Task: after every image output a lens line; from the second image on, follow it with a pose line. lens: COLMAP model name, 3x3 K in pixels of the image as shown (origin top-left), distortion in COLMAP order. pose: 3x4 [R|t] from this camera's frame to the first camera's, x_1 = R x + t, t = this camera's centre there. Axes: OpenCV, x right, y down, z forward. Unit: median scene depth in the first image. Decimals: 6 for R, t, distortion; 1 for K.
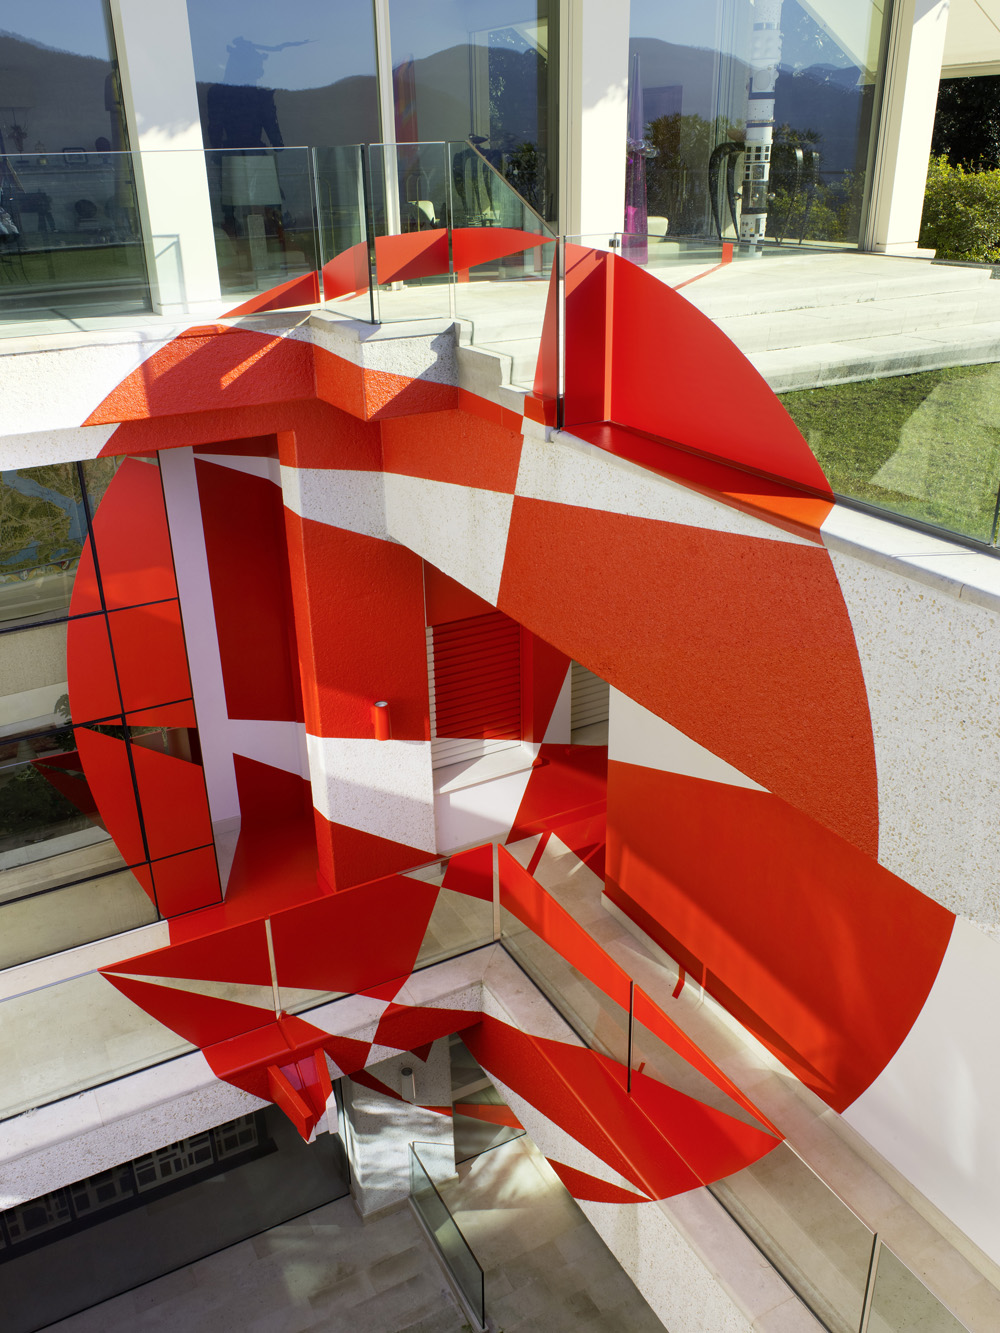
lens RADIAL K [[1159.5, 0, 510.6], [0, 1159.5, 675.7], [0, 0, 1]] dist [0.011911, 0.007299]
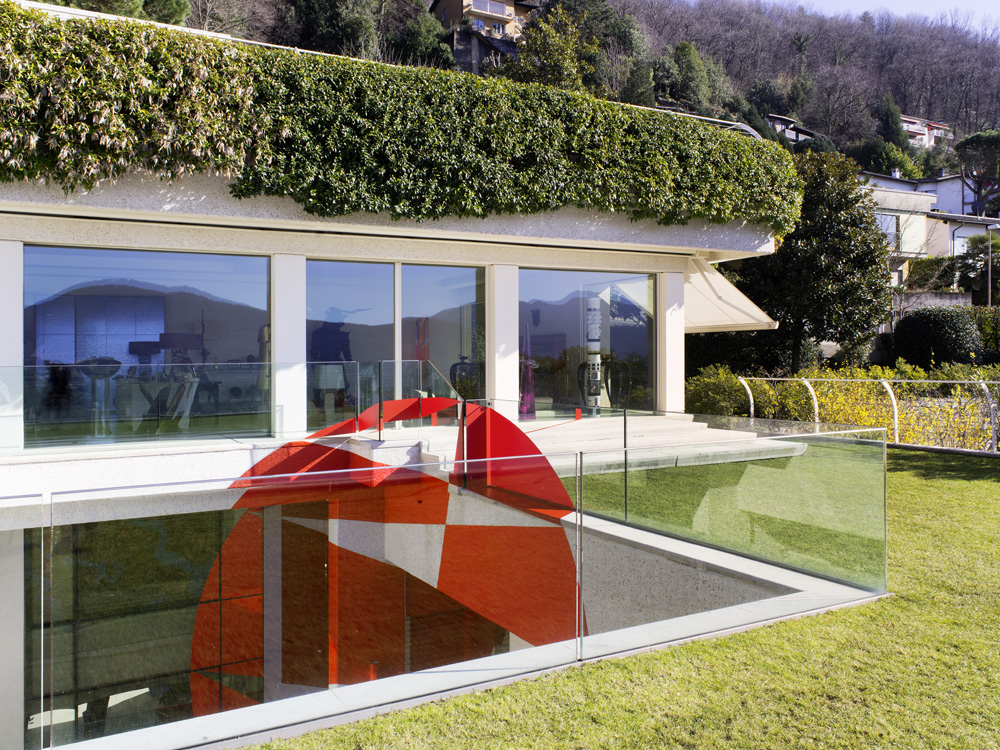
lens RADIAL K [[869.8, 0, 525.0], [0, 869.8, 354.4], [0, 0, 1]] dist [0.011911, 0.007299]
pose [[0.999907, 0.010019, 0.009282, 0.095203], [-0.005186, 0.907254, -0.420551, 0.157350], [-0.012634, 0.420464, 0.907221, -0.355757]]
